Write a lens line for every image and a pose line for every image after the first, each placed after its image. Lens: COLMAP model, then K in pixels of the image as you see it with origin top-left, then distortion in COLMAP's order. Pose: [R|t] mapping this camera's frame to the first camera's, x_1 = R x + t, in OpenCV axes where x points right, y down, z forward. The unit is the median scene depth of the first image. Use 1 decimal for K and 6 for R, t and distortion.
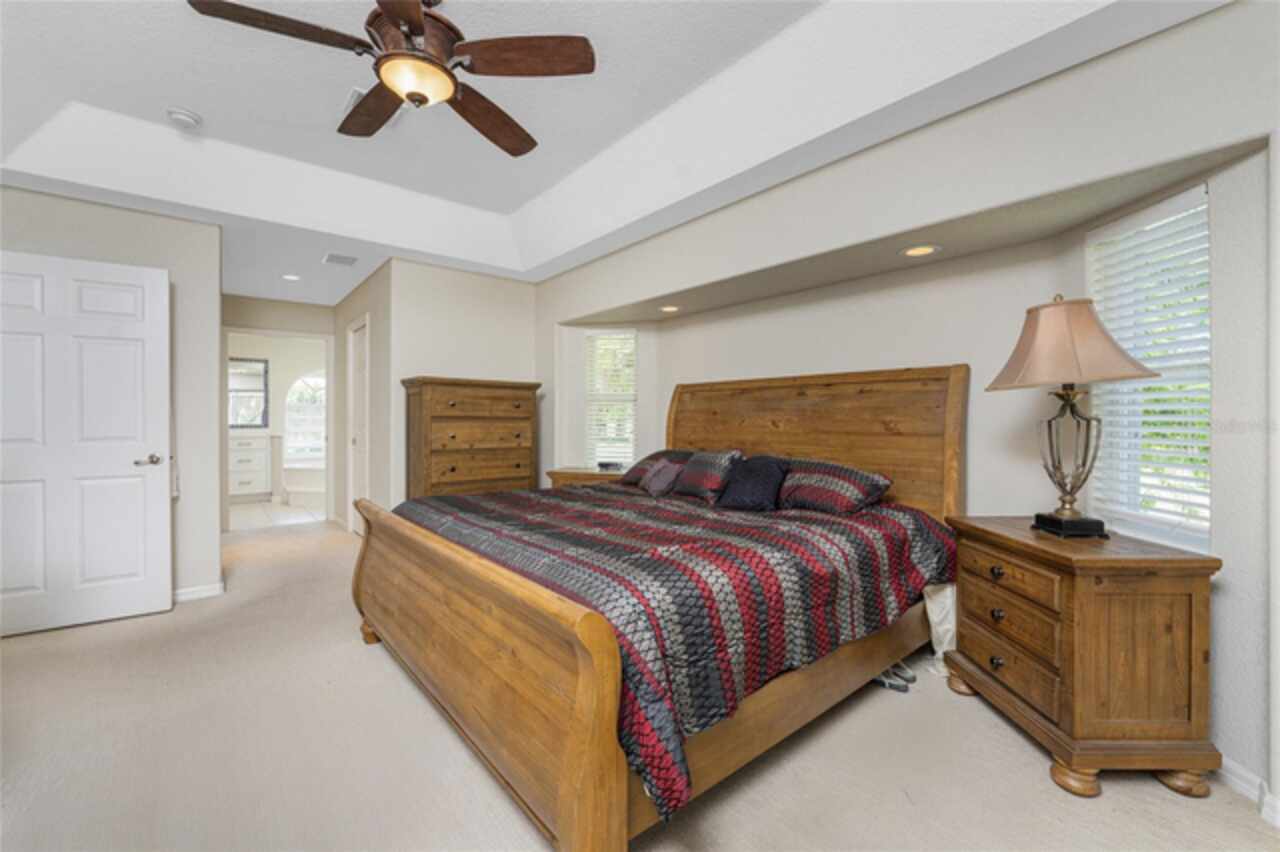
lens RADIAL K [[532.9, 0, 640.0], [0, 532.9, 426.0], [0, 0, 1]] dist [0.000135, 0.000032]
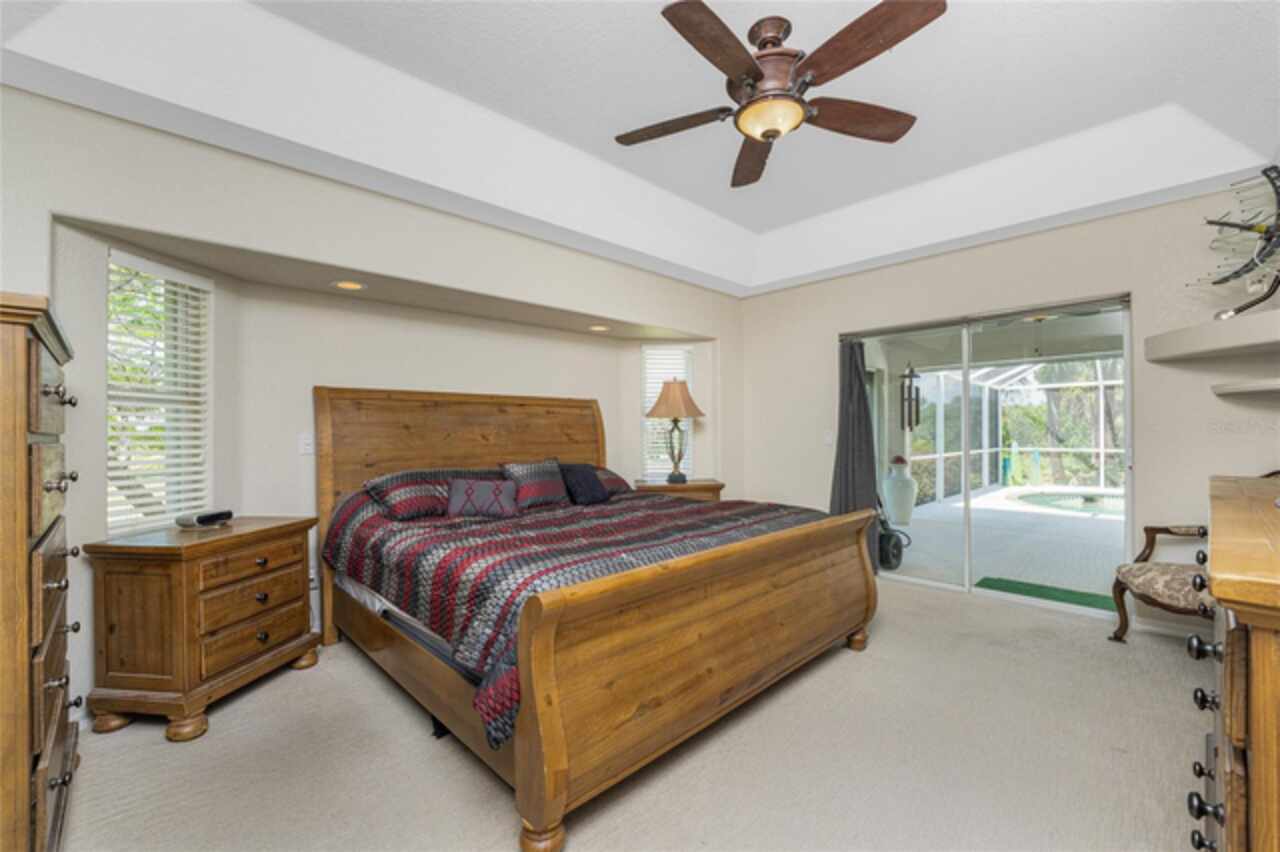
lens RADIAL K [[524.7, 0, 636.3], [0, 524.7, 433.4], [0, 0, 1]] dist [0.000070, 0.000016]
pose [[-0.077613, 0.000153, 0.996984, -0.870472], [0.022690, 0.999741, 0.001613, -0.007106], [-0.996725, 0.022747, -0.077596, 0.818722]]
